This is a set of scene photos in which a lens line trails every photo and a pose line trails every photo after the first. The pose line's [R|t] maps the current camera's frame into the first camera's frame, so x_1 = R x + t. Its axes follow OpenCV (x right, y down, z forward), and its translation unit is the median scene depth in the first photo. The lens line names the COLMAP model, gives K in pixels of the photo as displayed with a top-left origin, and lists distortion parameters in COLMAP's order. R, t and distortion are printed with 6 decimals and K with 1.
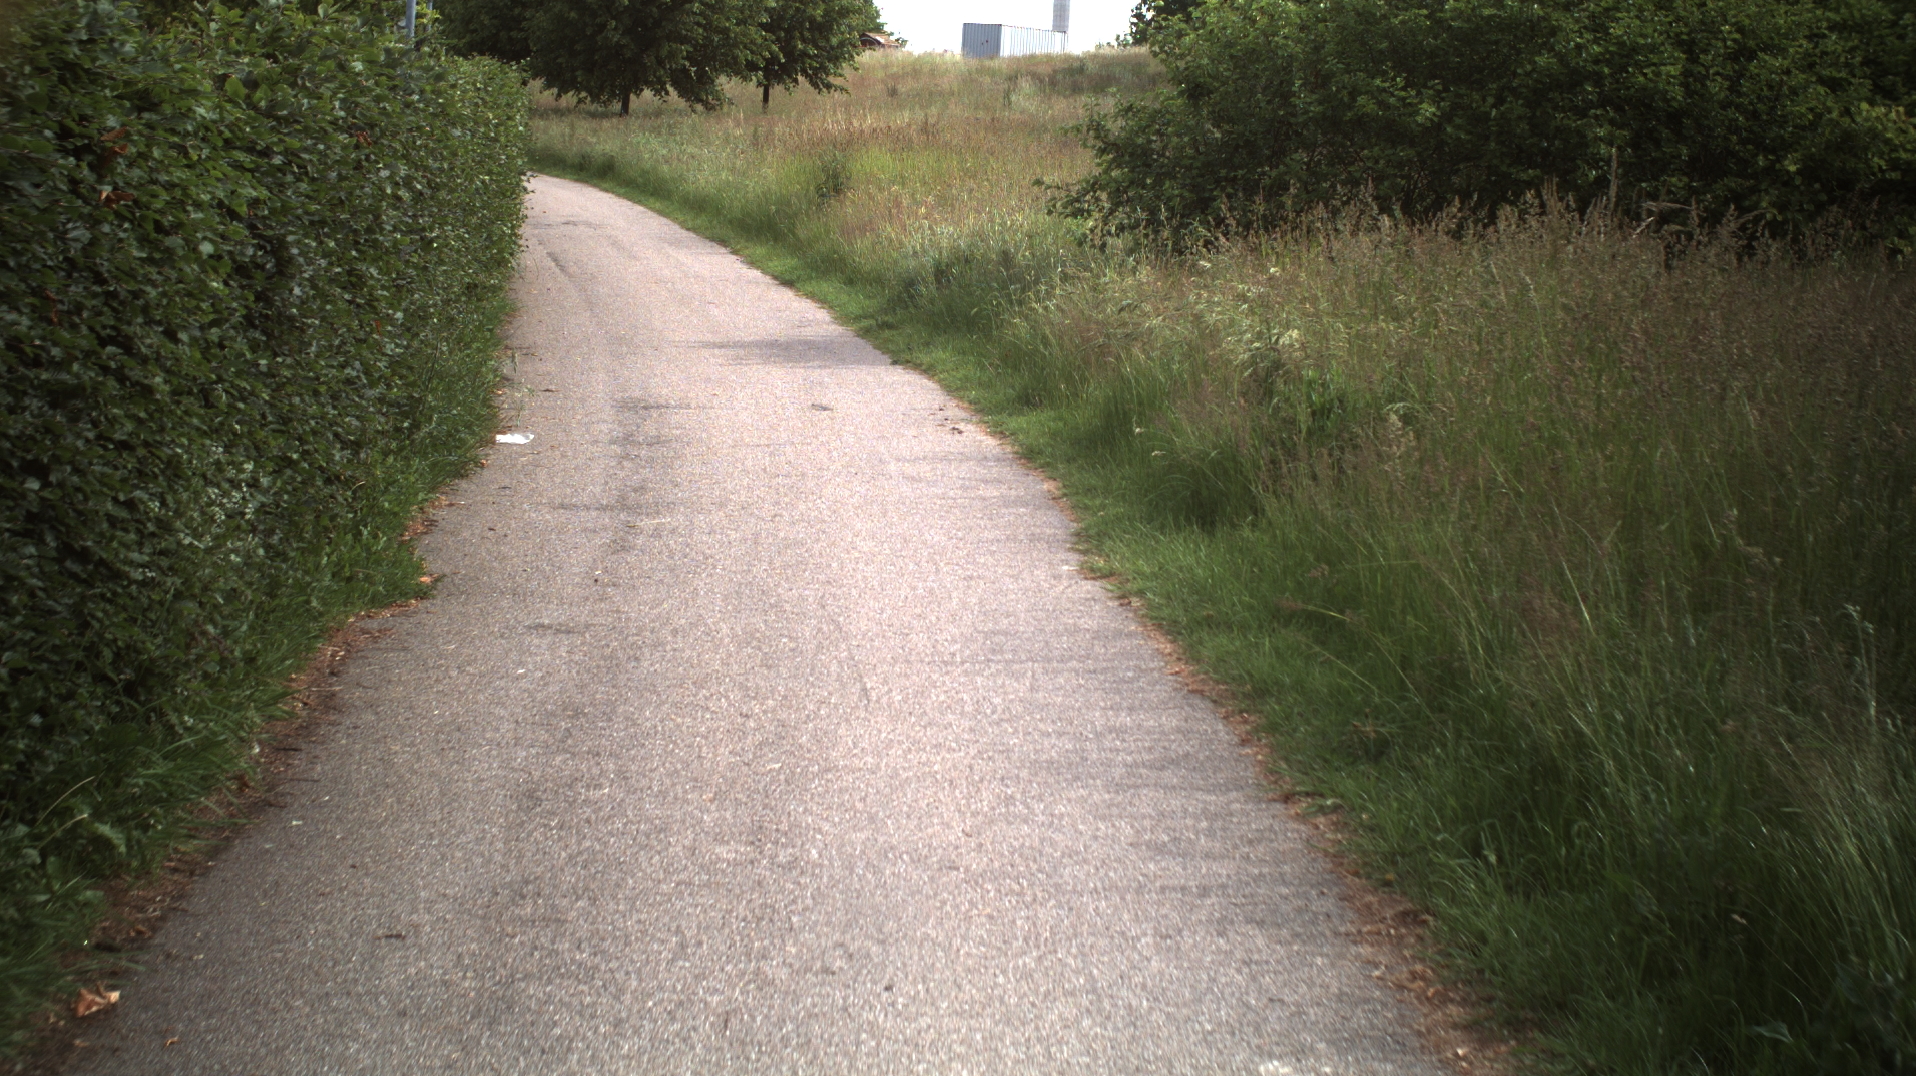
lens RADIAL K [[12059.5, 0, 958.2], [0, 12059.5, 533.1], [0, 0, 1]] dist [-2.060821, 0.000000]
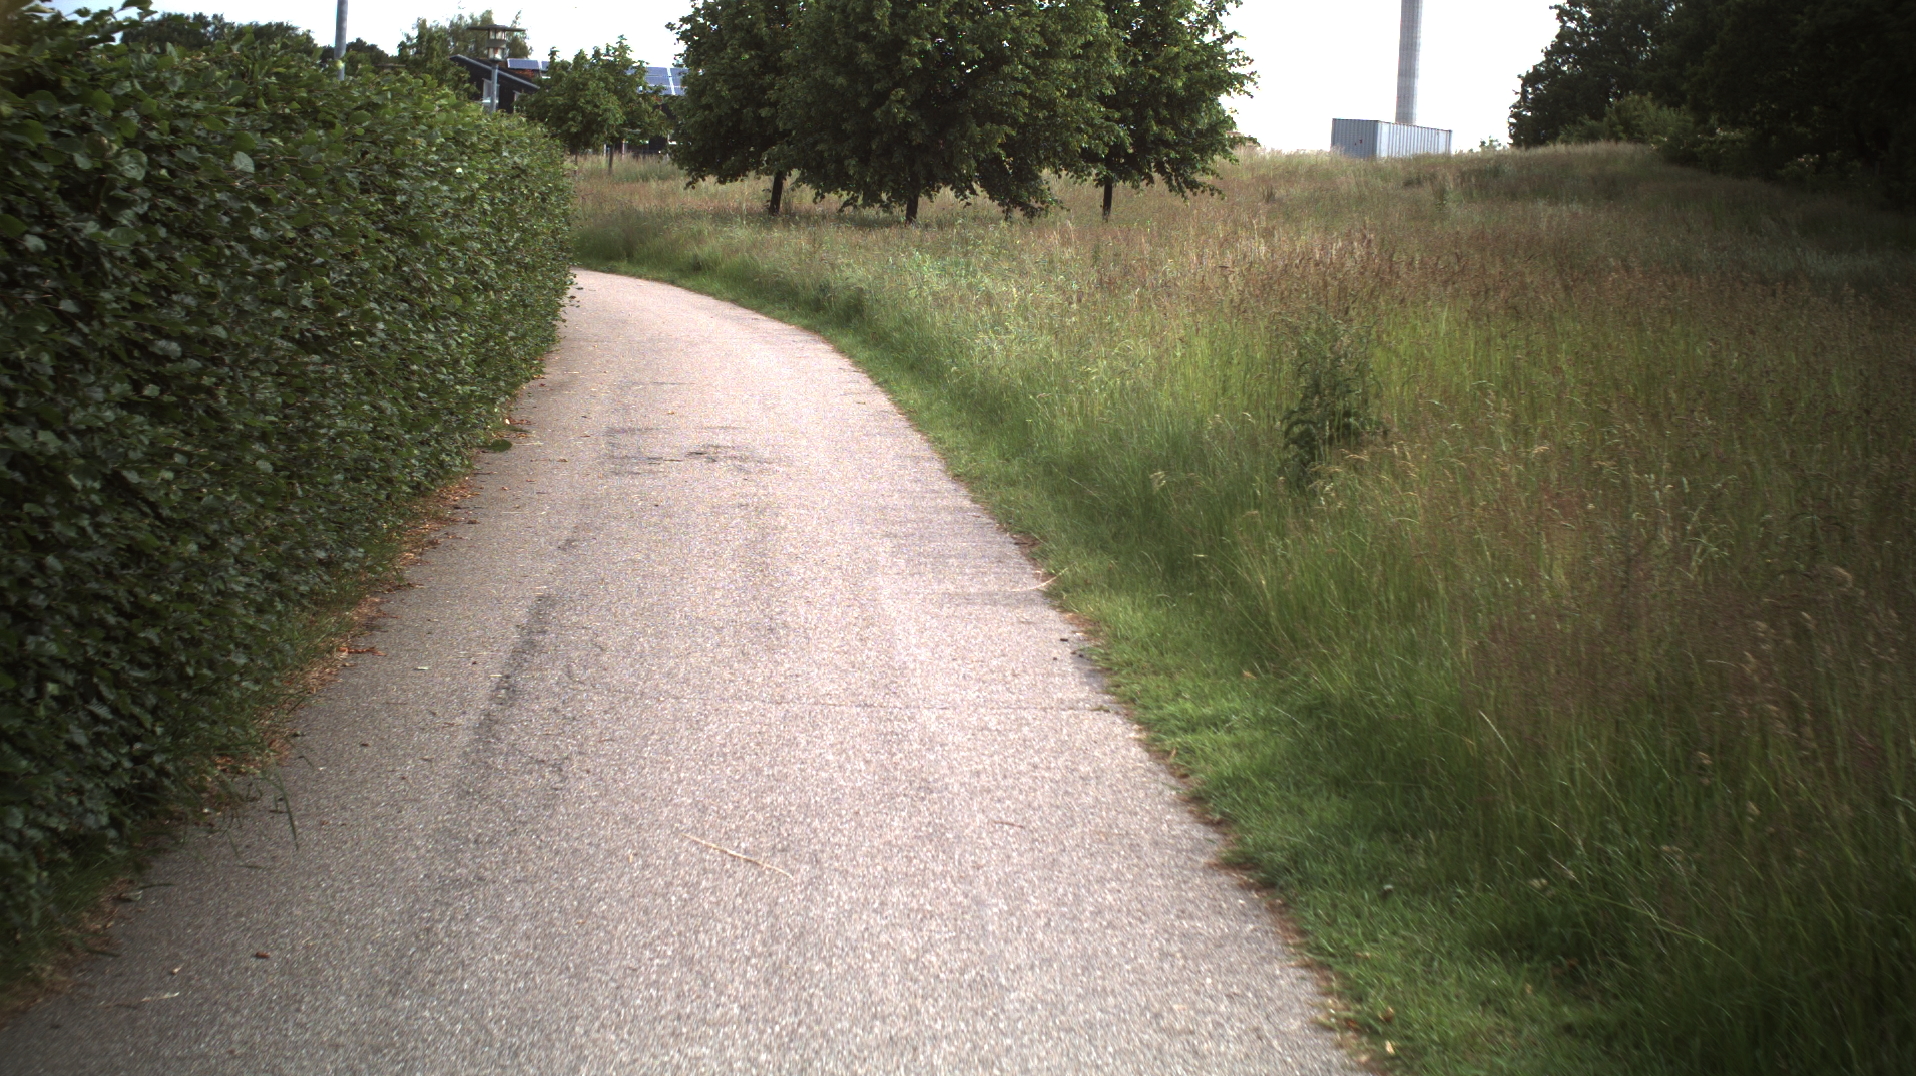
lens RADIAL K [[12059.5, 0, 959.0], [0, 12059.5, 542.7], [0, 0, 1]] dist [-2.060821, 0.000000]
pose [[0.999617, 0.003773, -0.027427, -0.018178], [-0.004003, 0.999957, -0.008337, -0.034544], [0.027394, 0.008443, 0.999589, 0.998005]]
